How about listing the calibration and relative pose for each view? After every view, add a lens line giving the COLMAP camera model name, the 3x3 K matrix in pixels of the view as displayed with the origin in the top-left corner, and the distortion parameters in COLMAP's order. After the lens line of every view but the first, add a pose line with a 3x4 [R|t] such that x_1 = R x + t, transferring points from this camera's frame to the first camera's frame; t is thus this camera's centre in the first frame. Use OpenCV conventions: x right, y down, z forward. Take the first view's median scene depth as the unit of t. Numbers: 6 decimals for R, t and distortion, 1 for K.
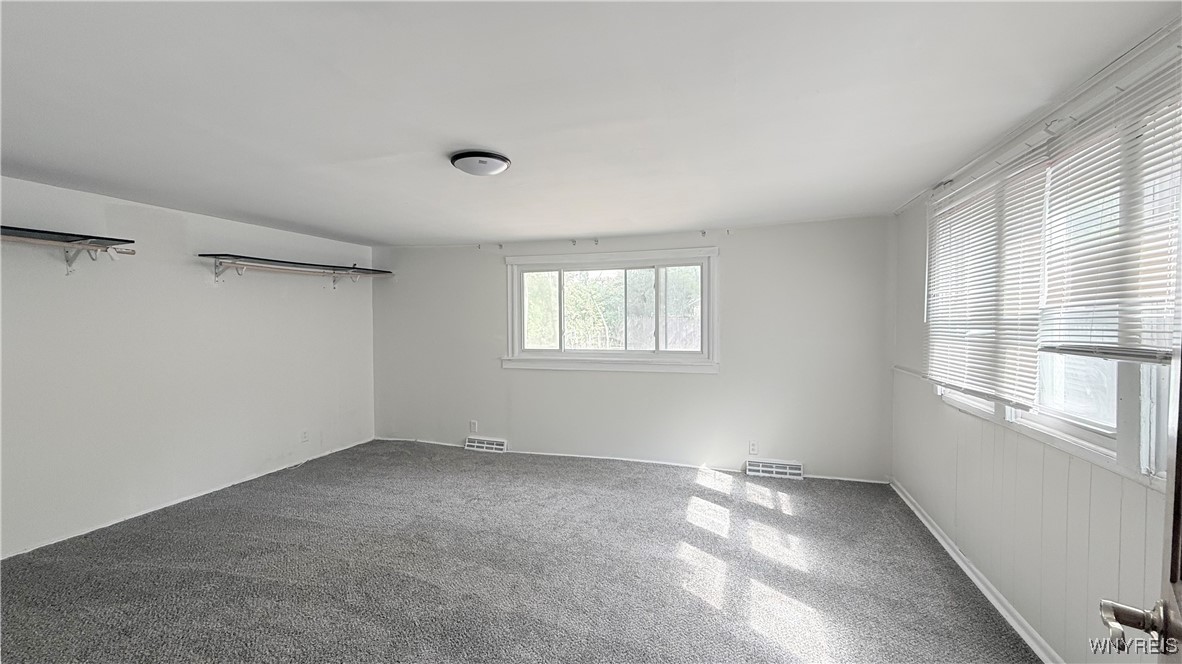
lens RADIAL K [[472.0, 0, 592.0], [0, 472.0, 333.1], [0, 0, 1]] dist [0.000384, 0.000622]
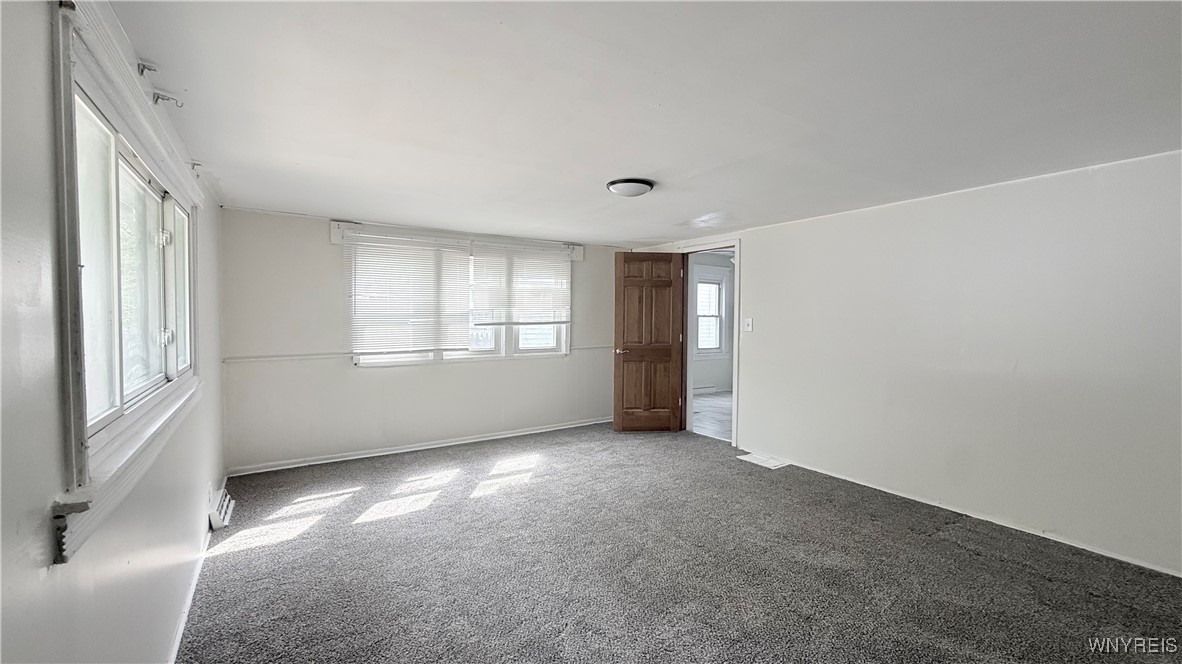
lens RADIAL K [[472.0, 0, 591.7], [0, 472.0, 329.0], [0, 0, 1]] dist [0.000384, 0.000622]
pose [[-0.785542, -0.020229, 0.618477, -0.750084], [0.013300, 0.998683, 0.049558, -0.040519], [-0.618665, 0.047156, -0.784238, 1.648691]]
